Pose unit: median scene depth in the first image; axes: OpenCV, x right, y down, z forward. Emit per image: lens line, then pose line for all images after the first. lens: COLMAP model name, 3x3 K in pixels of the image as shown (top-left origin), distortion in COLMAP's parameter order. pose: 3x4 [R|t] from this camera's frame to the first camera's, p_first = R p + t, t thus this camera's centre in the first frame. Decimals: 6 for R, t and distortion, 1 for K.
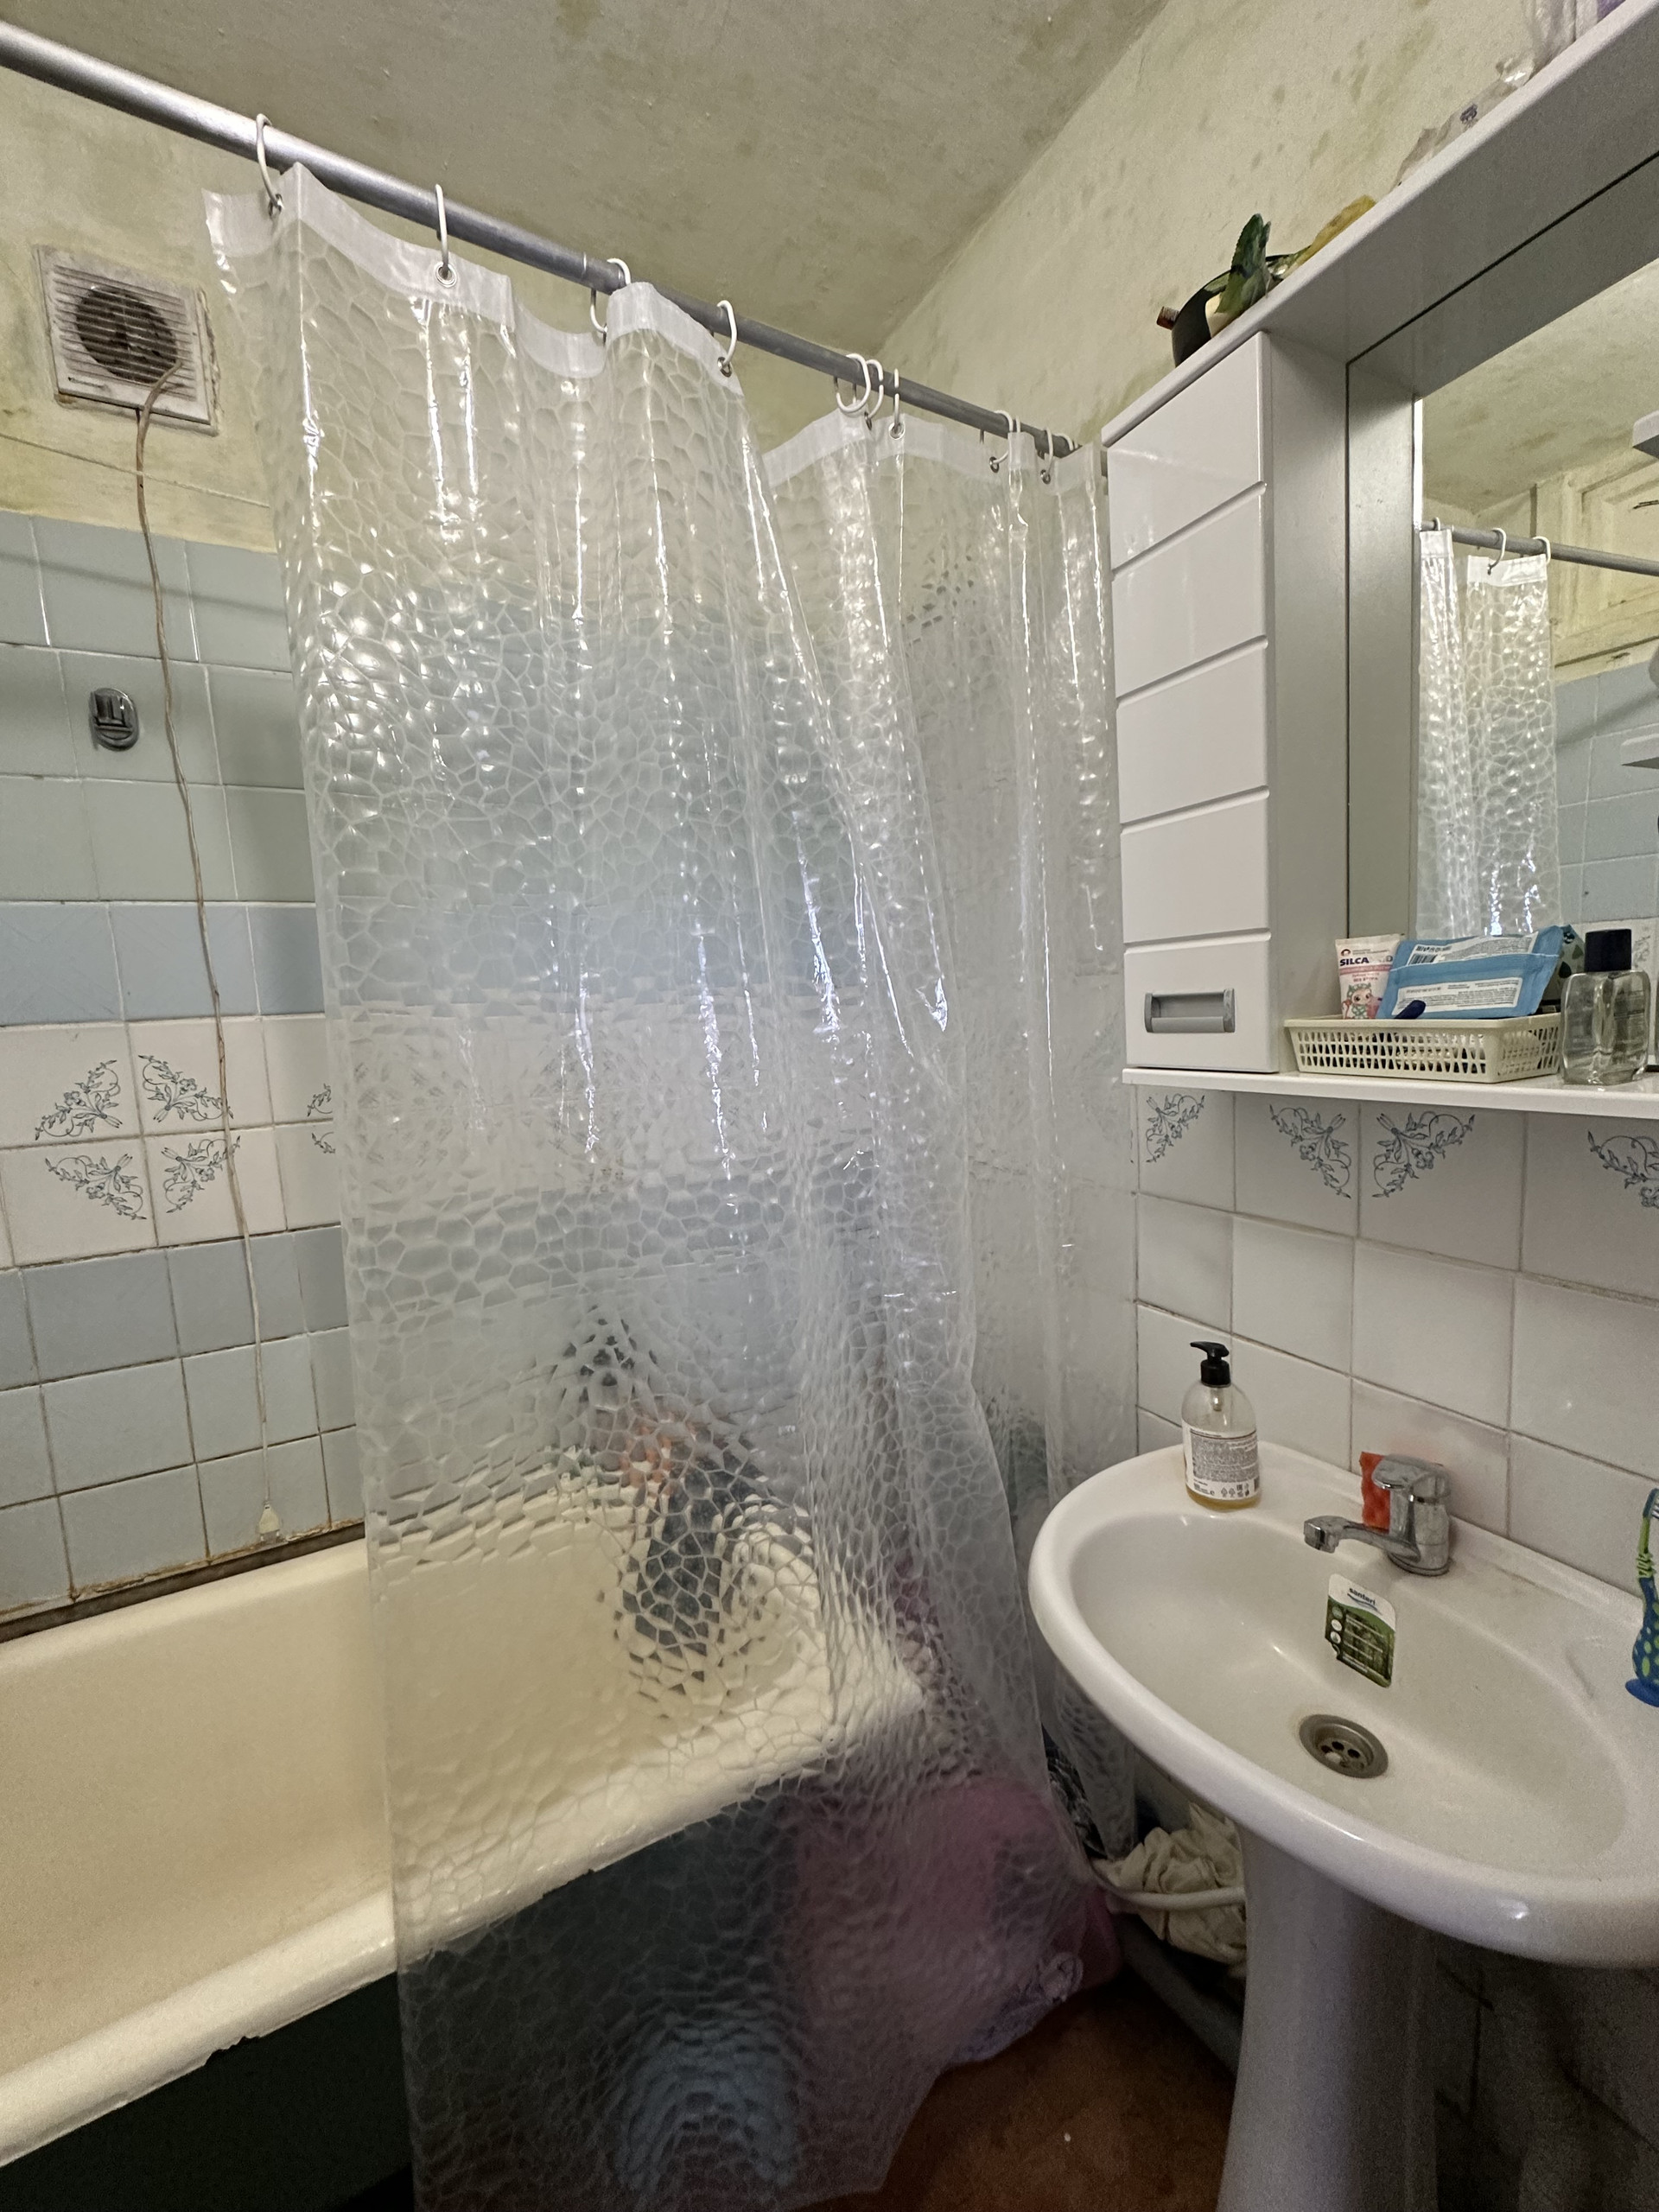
lens RADIAL K [[907.8, 0, 831.9], [0, 907.8, 1103.4], [0, 0, 1]] dist [0.046667, -0.000299]
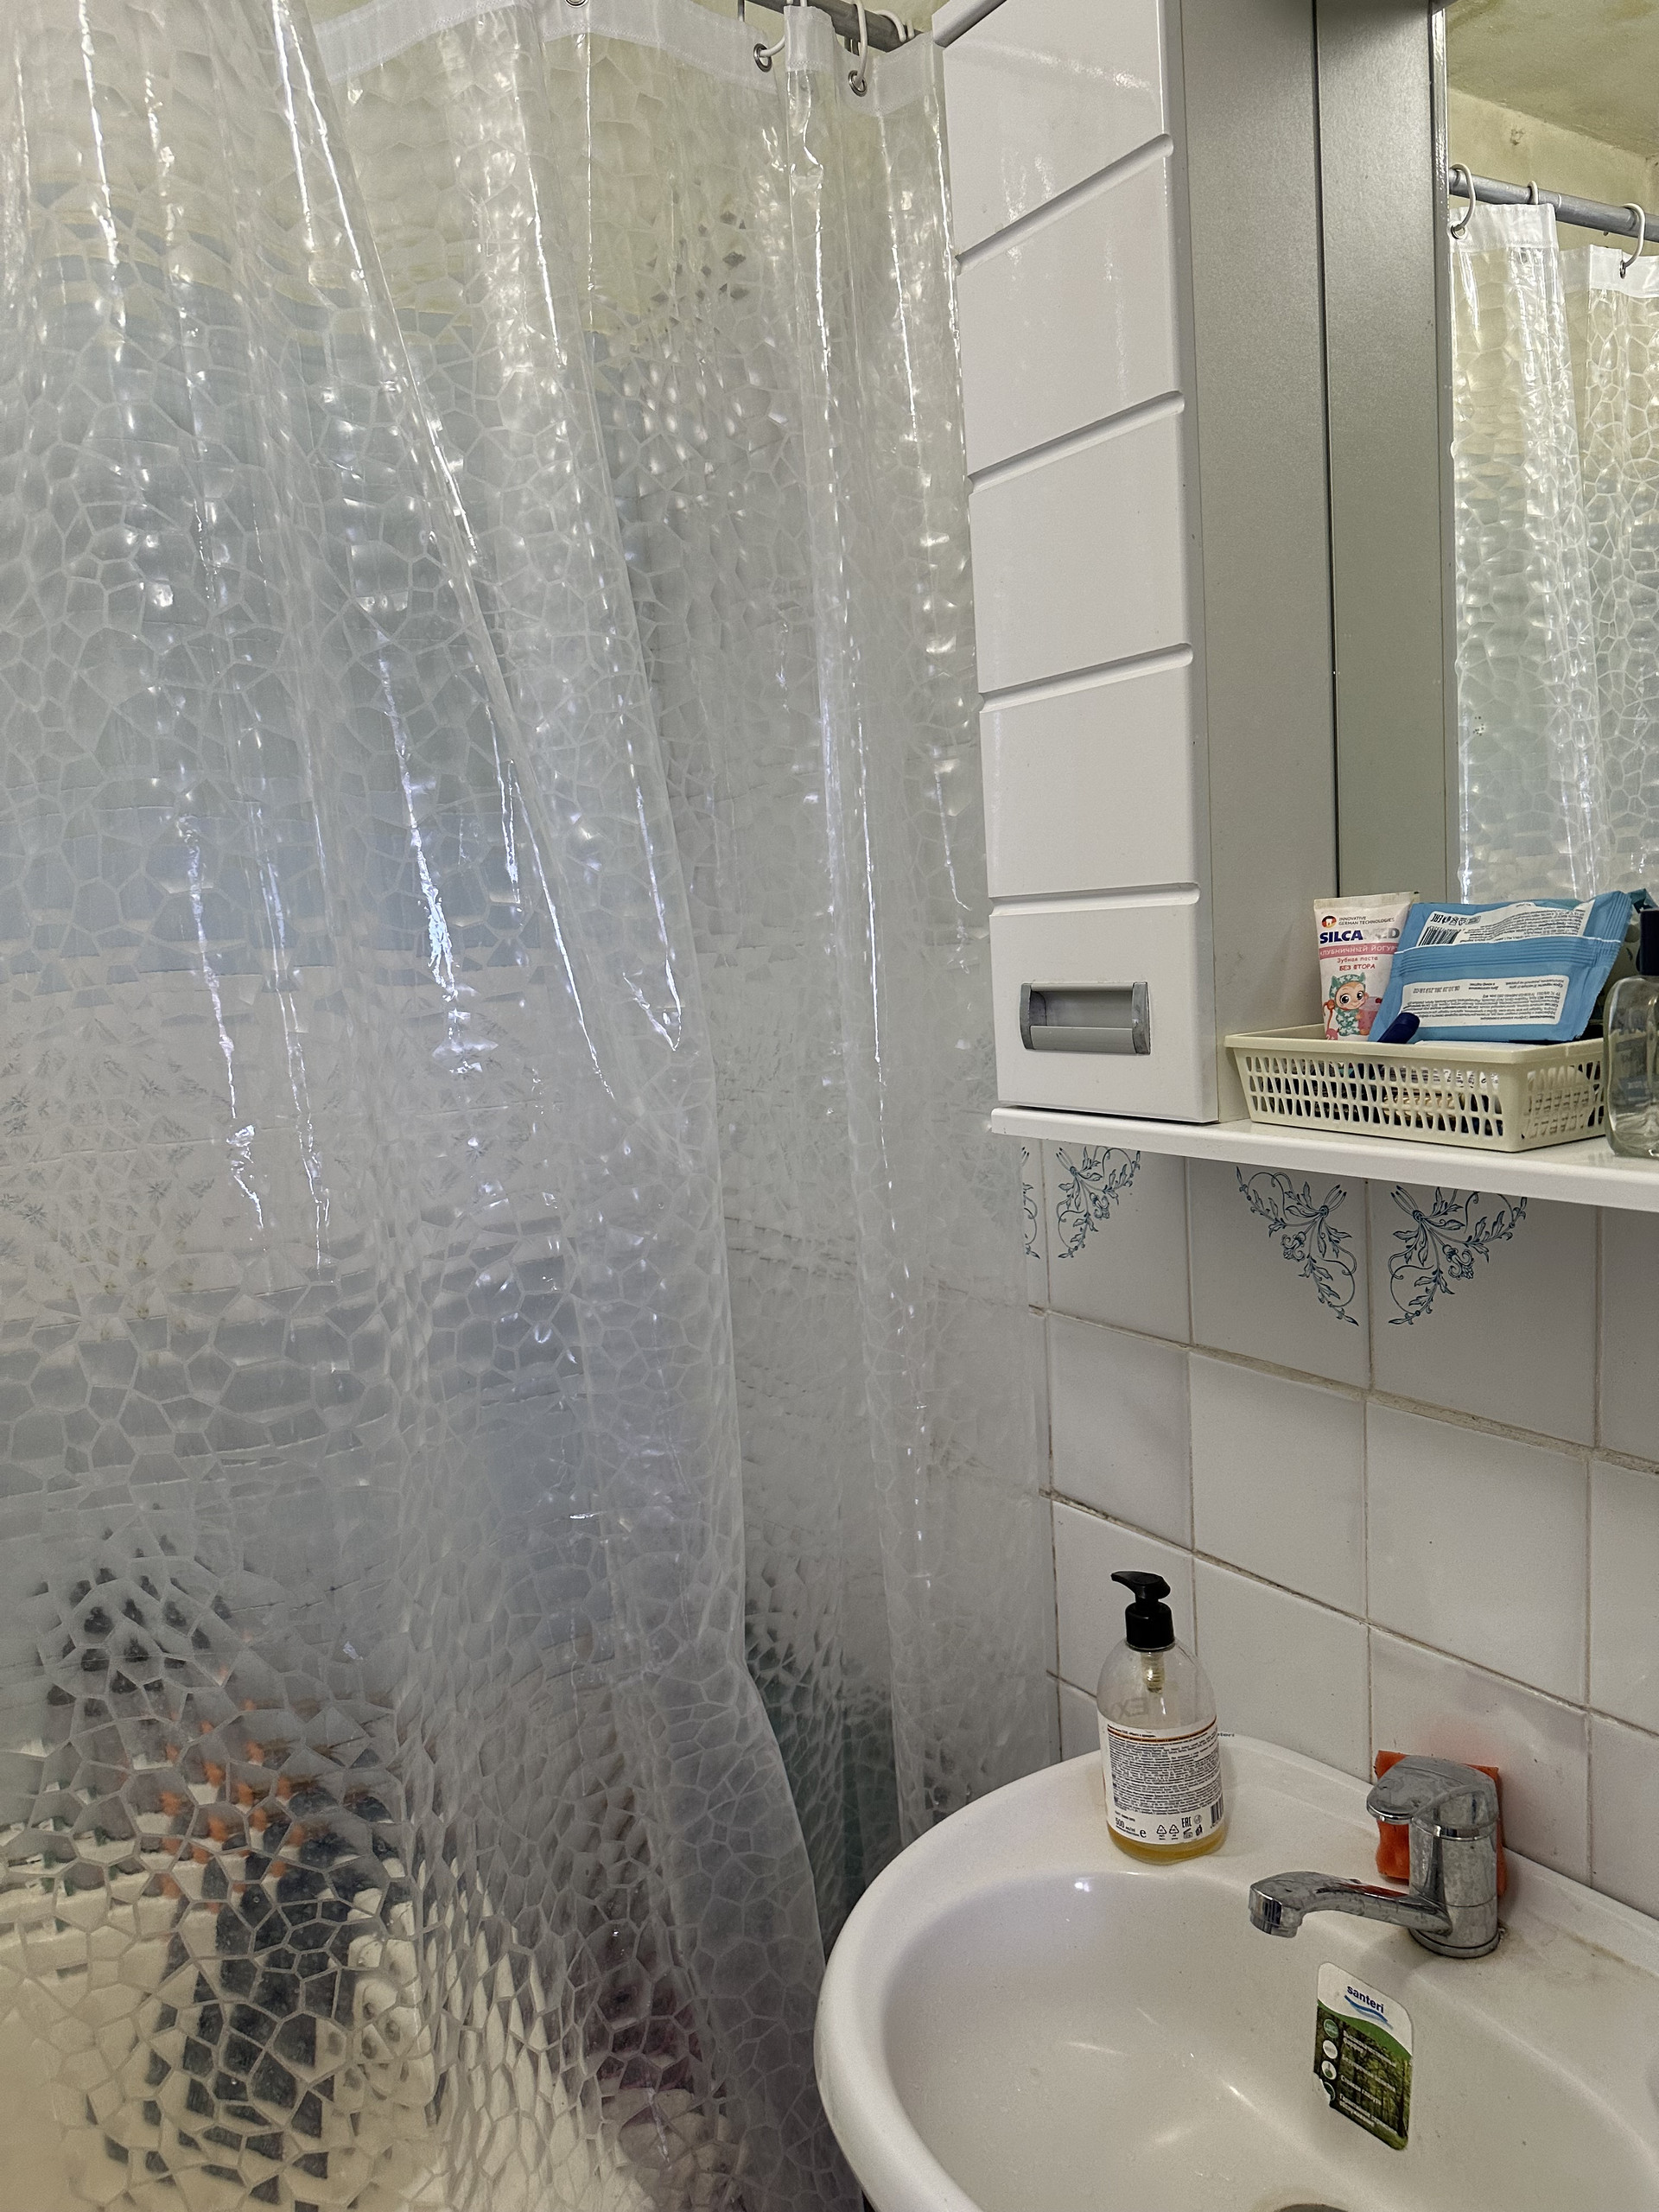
lens RADIAL K [[1587.4, 0, 829.5], [0, 1587.4, 1106.0], [0, 0, 1]] dist [0.149790, -0.155971]
pose [[0.994732, -0.007664, 0.102226, 0.119540], [0.008144, 0.999958, -0.004284, -0.039678], [-0.102189, 0.005094, 0.994752, -0.011979]]
